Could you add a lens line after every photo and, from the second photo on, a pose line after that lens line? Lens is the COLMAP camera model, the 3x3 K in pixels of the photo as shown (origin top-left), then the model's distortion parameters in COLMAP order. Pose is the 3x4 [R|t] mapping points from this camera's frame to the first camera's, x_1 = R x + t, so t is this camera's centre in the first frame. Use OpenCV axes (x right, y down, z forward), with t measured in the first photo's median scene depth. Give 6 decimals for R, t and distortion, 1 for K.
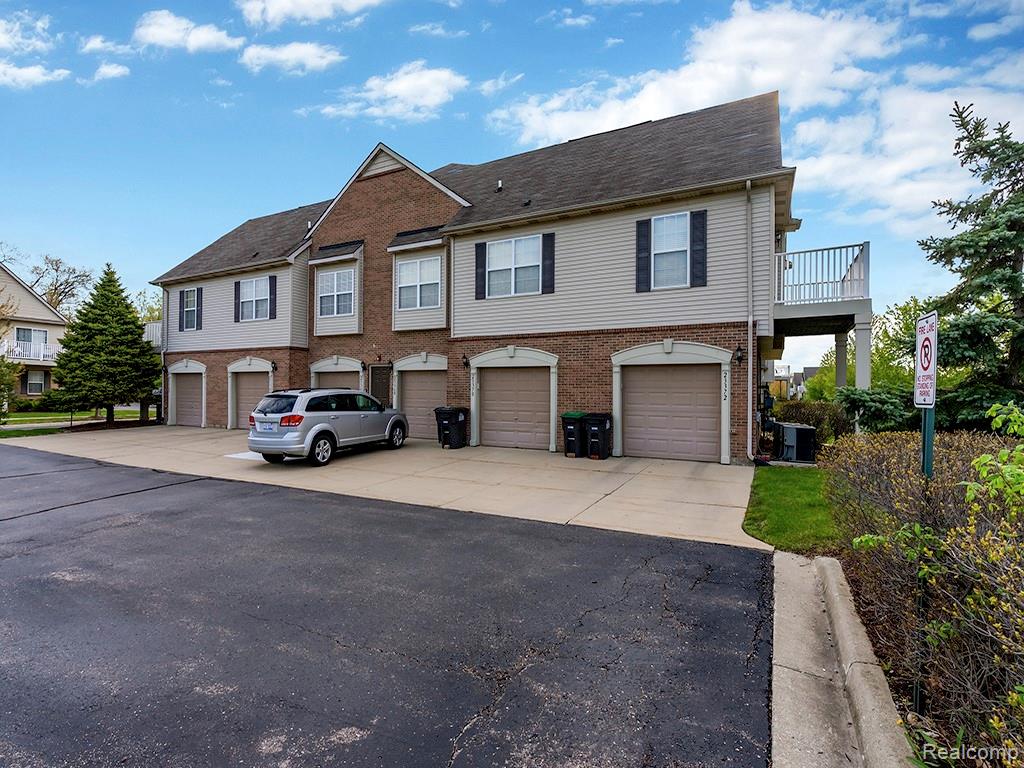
lens RADIAL K [[495.1, 0, 509.4], [0, 495.1, 381.7], [0, 0, 1]] dist [-0.000918, -0.000213]
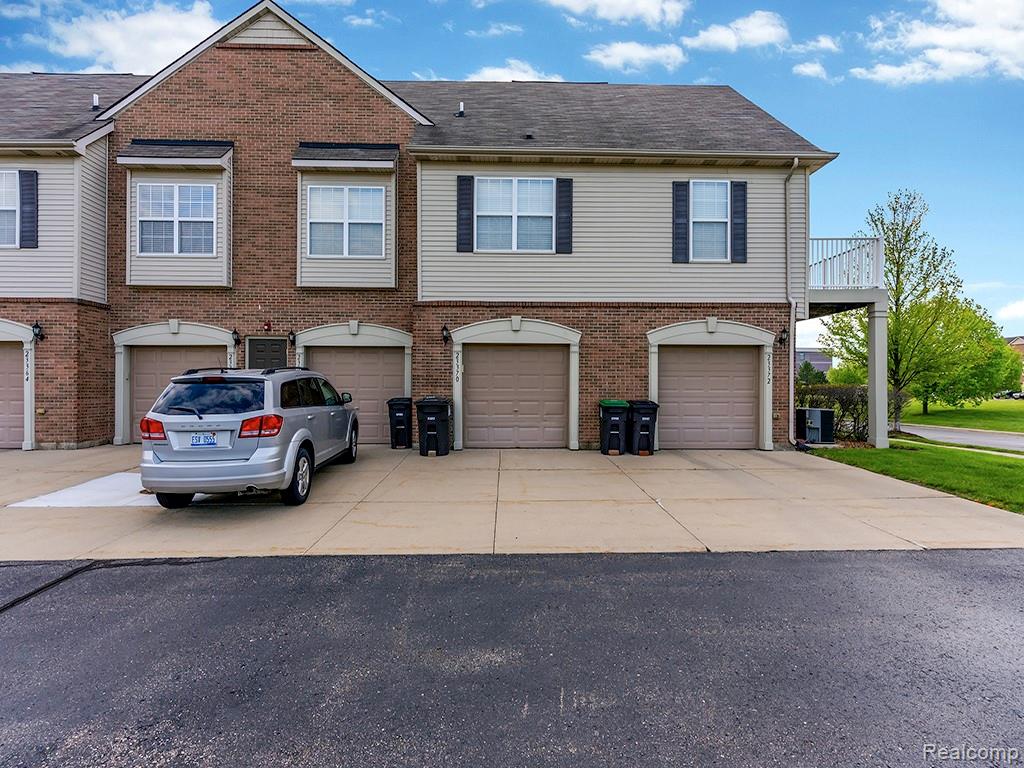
lens RADIAL K [[495.1, 0, 509.4], [0, 495.1, 381.7], [0, 0, 1]] dist [-0.000918, -0.000213]
pose [[0.871354, -0.001941, 0.490650, -0.378210], [-0.006036, 0.999874, 0.014675, 0.017717], [-0.490617, -0.015748, 0.871233, 0.327637]]
